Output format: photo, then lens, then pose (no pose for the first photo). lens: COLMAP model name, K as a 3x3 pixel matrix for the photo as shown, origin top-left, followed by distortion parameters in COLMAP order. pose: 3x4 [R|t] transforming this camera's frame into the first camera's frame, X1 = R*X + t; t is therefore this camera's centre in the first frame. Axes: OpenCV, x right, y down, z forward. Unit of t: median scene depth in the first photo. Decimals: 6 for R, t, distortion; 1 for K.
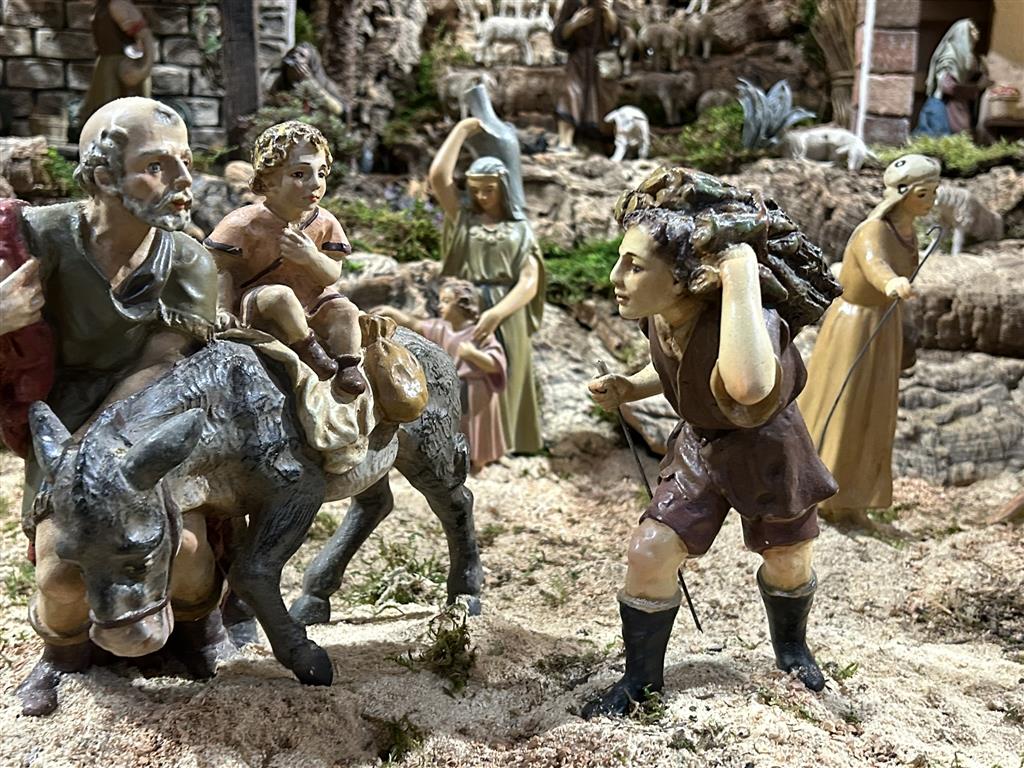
lens RADIAL K [[1226.3, 0, 502.9], [0, 1226.3, 388.5], [0, 0, 1]] dist [0.164308, -0.530671]
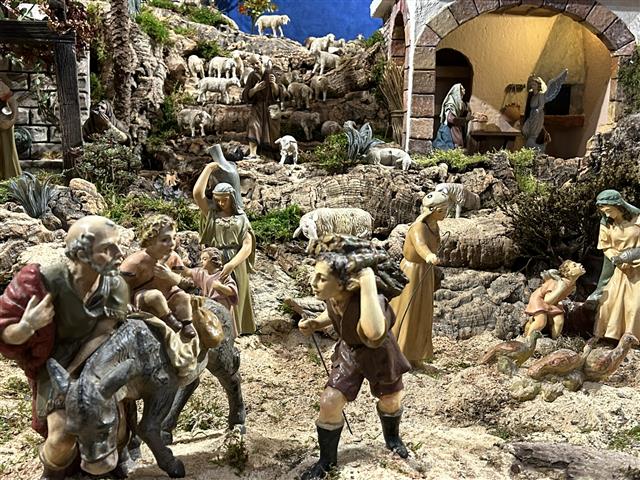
lens RADIAL K [[760.7, 0, 322.9], [0, 760.7, 239.4], [0, 0, 1]] dist [0.173609, -0.535183]
pose [[0.984897, -0.035971, 0.169362, -0.060544], [0.038546, 0.999185, -0.011941, -0.075029], [-0.168795, 0.018288, 0.985482, -0.183468]]
